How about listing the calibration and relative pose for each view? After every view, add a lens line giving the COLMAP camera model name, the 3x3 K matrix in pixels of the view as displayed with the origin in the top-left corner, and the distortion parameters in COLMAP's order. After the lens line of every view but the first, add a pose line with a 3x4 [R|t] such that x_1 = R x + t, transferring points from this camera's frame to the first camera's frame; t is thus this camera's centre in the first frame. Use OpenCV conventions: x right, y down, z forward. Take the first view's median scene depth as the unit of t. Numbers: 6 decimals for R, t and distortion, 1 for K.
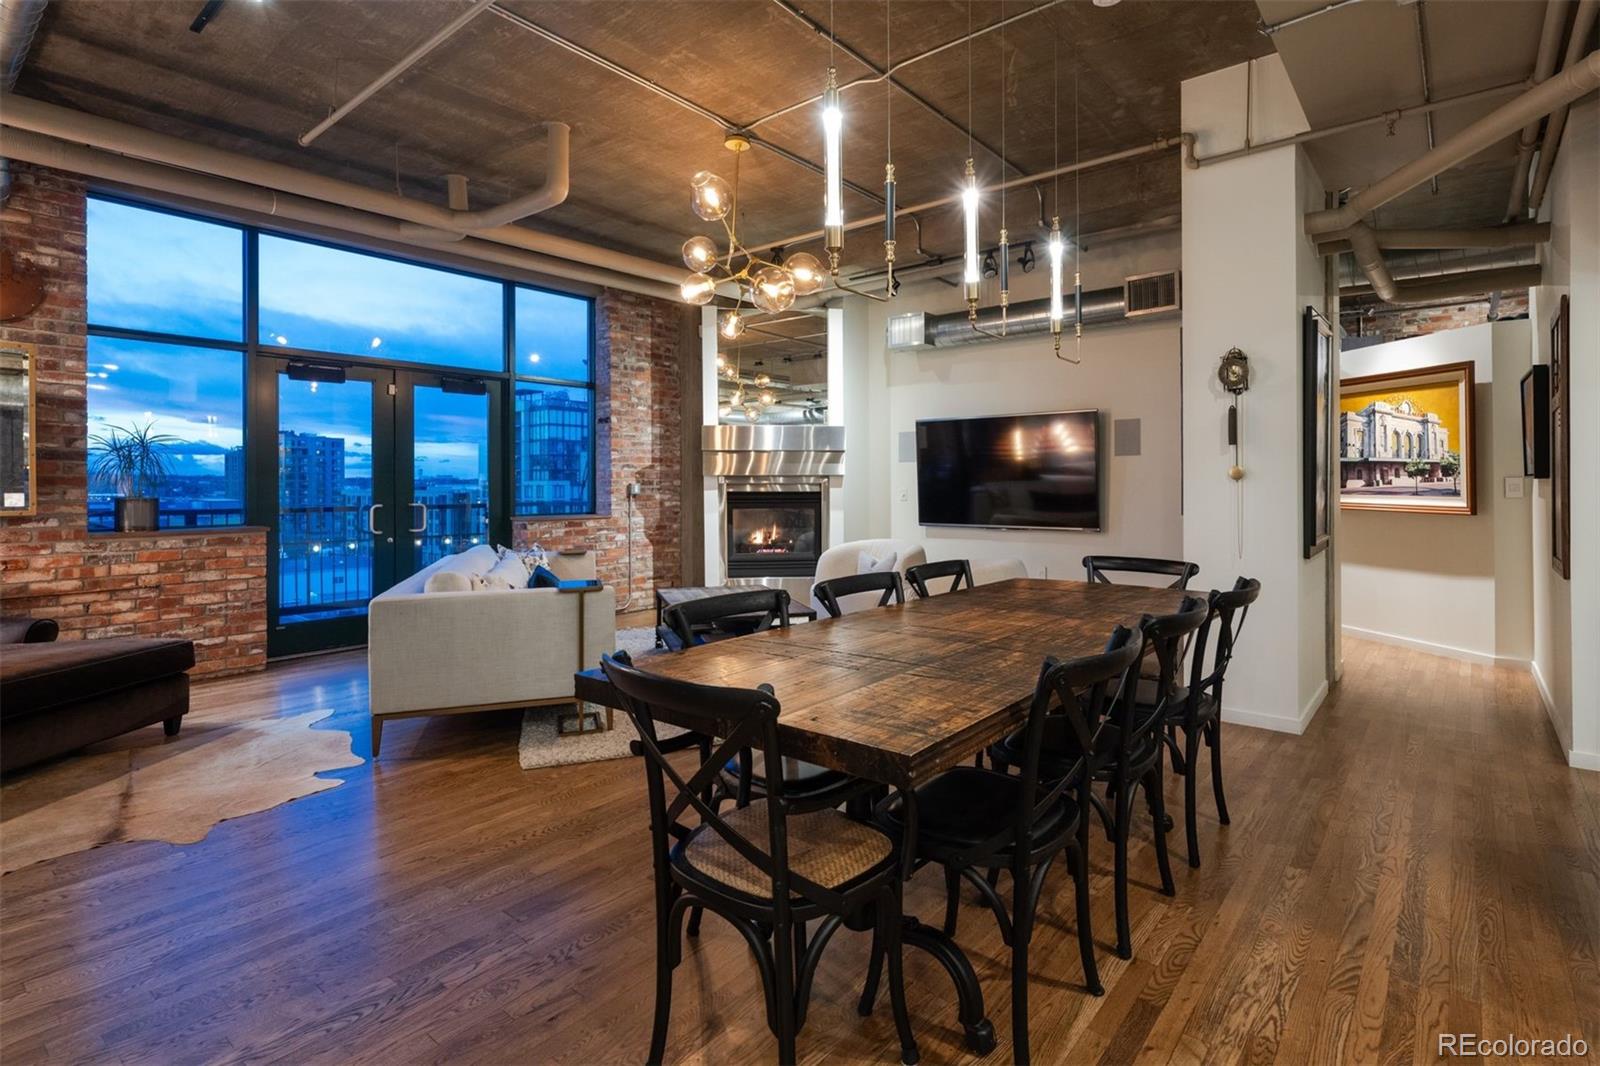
lens RADIAL K [[789.7, 0, 825.4], [0, 789.7, 484.2], [0, 0, 1]] dist [0.000380, 0.000063]
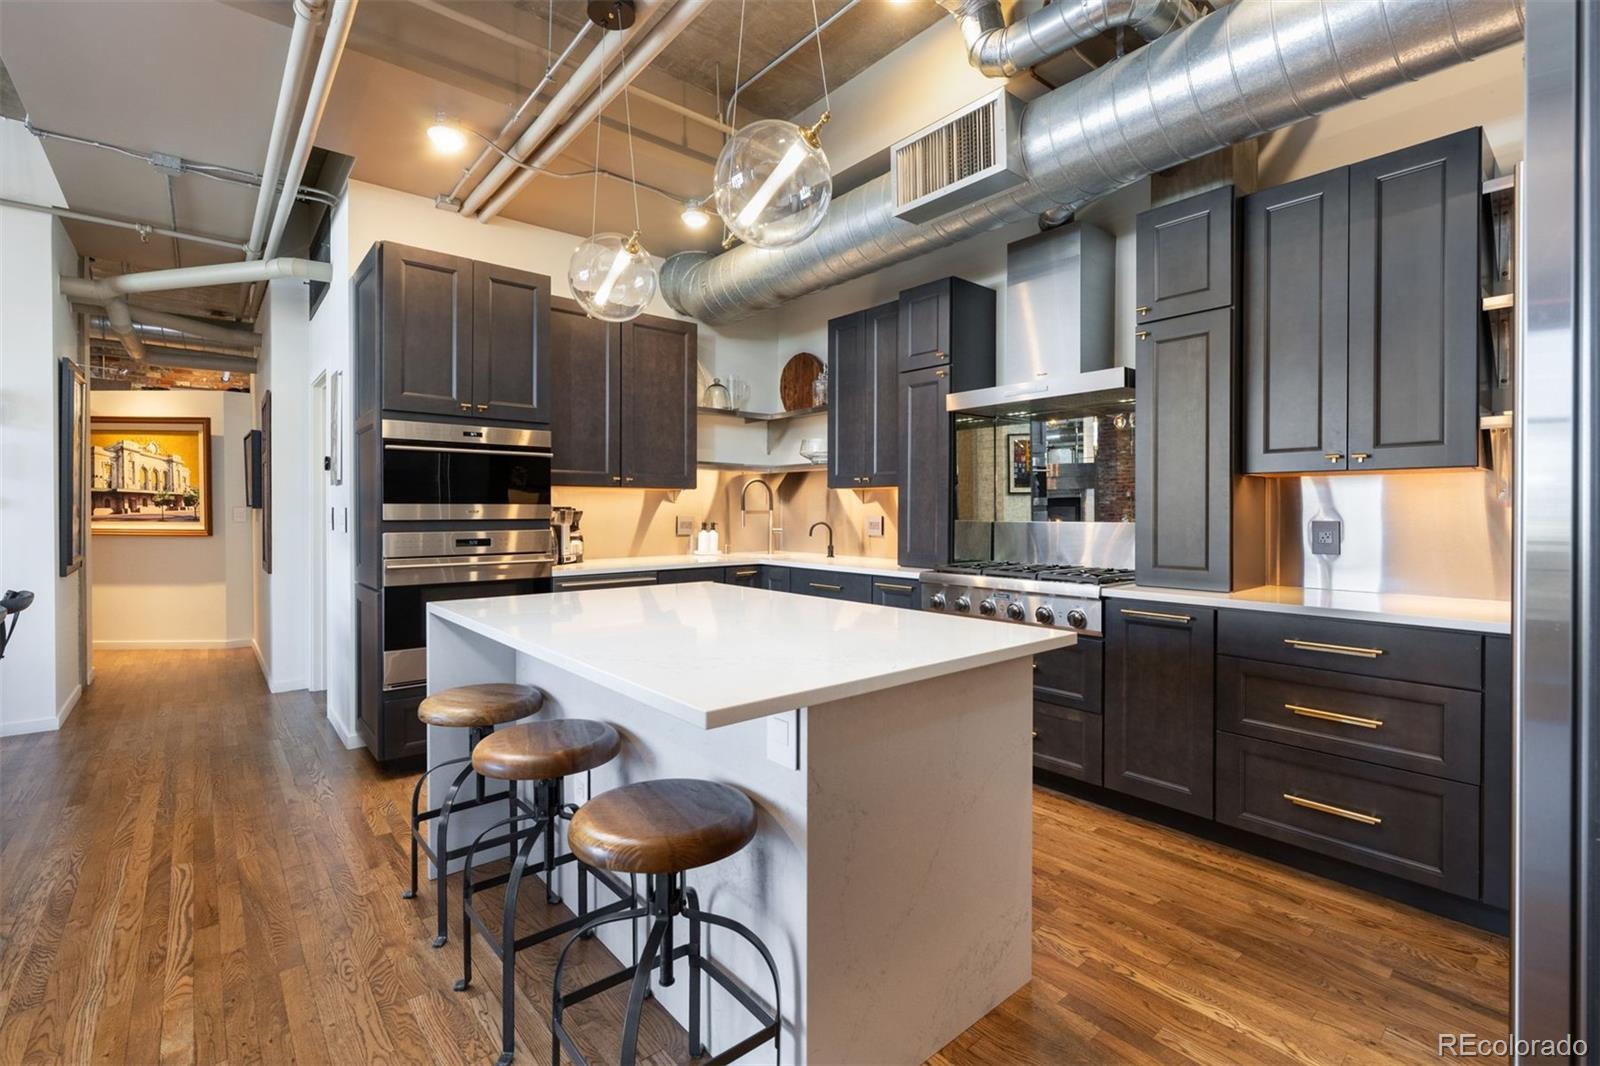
lens RADIAL K [[701.9, 0, 802.1], [0, 701.9, 517.7], [0, 0, 1]] dist [-0.002712, -0.000055]
pose [[0.182173, -0.004628, 0.983256, -0.140939], [-0.003401, 0.999980, 0.005336, -0.000542], [-0.983261, -0.004316, 0.182154, -0.174830]]
